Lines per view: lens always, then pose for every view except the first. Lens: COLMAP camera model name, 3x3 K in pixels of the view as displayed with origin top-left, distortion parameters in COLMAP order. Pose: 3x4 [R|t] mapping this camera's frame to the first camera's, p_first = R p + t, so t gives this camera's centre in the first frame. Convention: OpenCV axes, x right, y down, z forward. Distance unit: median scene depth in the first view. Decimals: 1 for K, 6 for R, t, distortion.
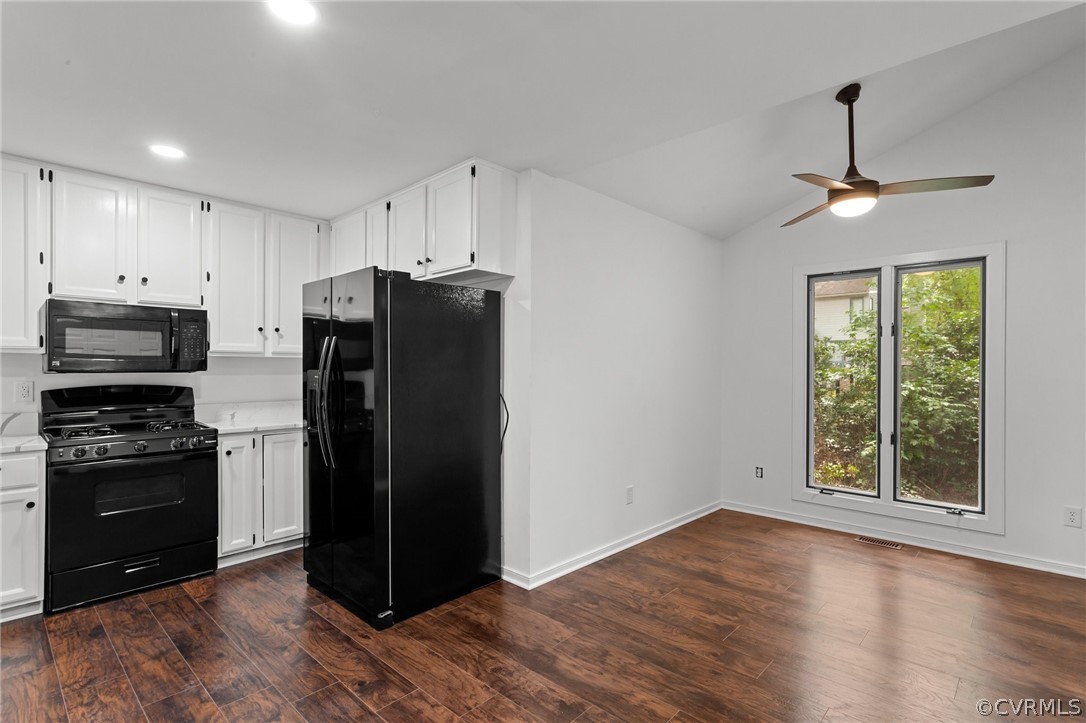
lens RADIAL K [[517.8, 0, 547.5], [0, 517.8, 368.1], [0, 0, 1]] dist [0.000143, 0.001904]
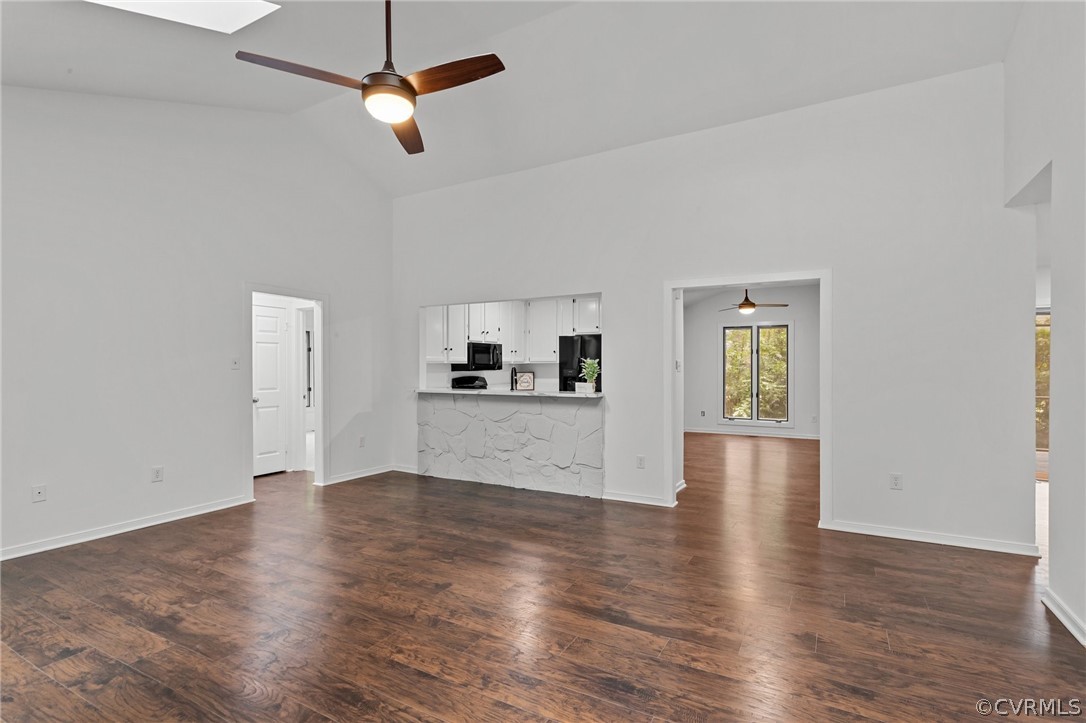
lens RADIAL K [[517.8, 0, 540.8], [0, 517.8, 367.7], [0, 0, 1]] dist [0.000143, 0.001904]
pose [[0.973295, -0.006464, 0.229467, -1.088502], [0.005456, 0.999972, 0.005025, -0.017057], [-0.229493, -0.003639, 0.973304, -1.410582]]
